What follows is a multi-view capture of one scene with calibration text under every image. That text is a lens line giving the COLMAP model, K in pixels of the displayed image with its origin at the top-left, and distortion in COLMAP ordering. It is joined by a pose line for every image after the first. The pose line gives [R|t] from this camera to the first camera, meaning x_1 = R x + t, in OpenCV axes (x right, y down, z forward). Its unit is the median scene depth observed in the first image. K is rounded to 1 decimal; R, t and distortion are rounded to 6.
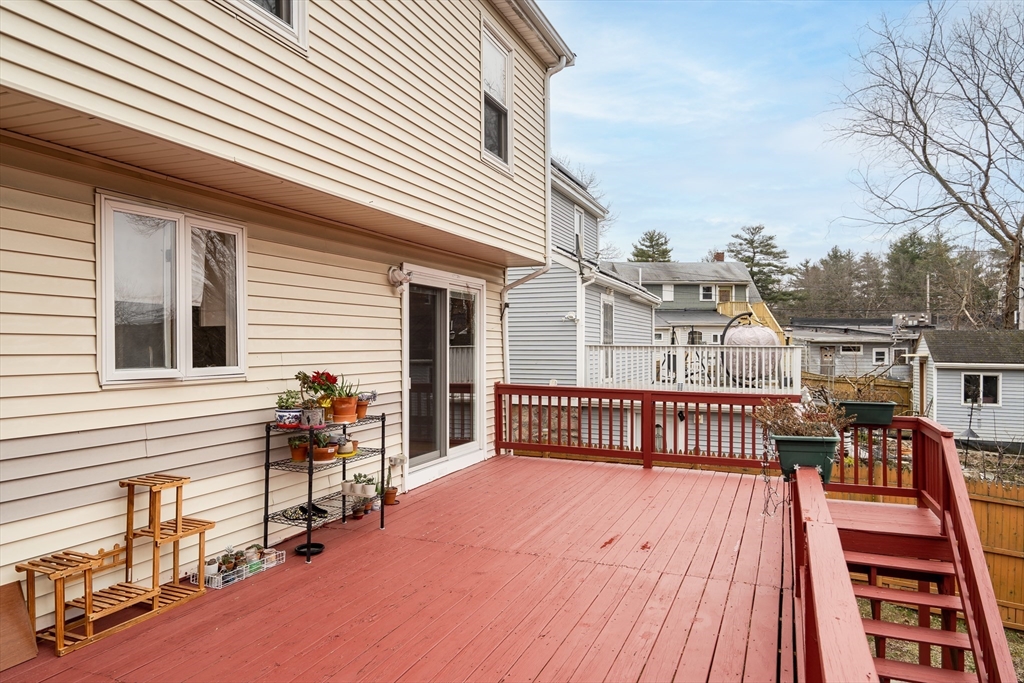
lens RADIAL K [[662.3, 0, 522.2], [0, 662.3, 345.1], [0, 0, 1]] dist [0.012911, -0.000259]
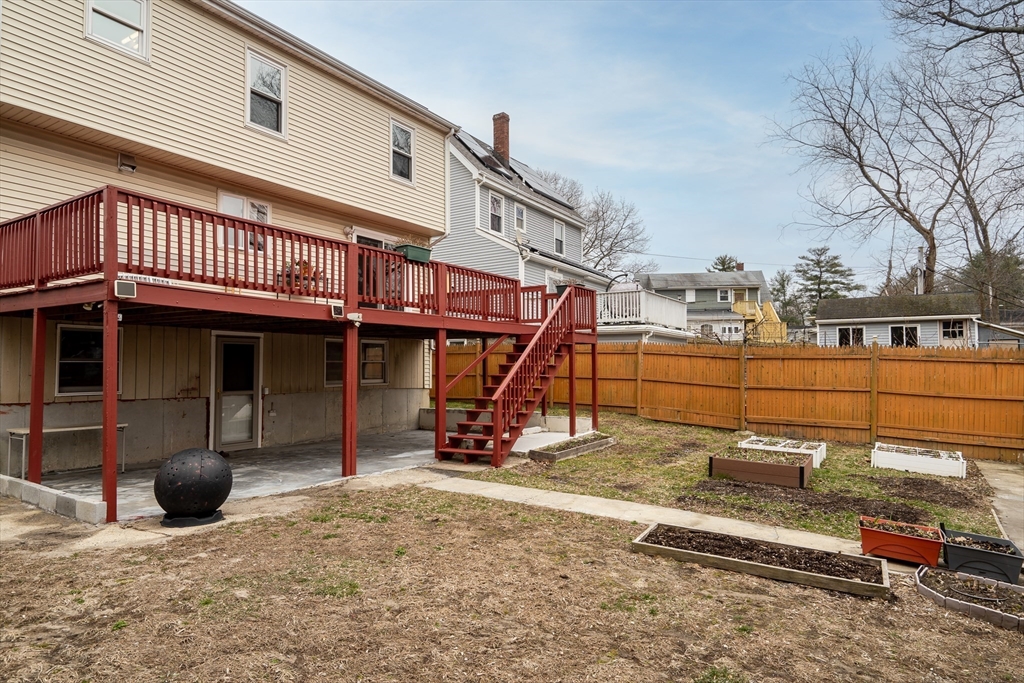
lens RADIAL K [[566.1, 0, 510.4], [0, 566.1, 347.1], [0, 0, 1]] dist [-0.001138, 0.005132]
pose [[0.982387, -0.010973, -0.186535, 0.085598], [0.006090, 0.999624, -0.026735, 0.041990], [0.186758, 0.025128, 0.982085, -0.096988]]
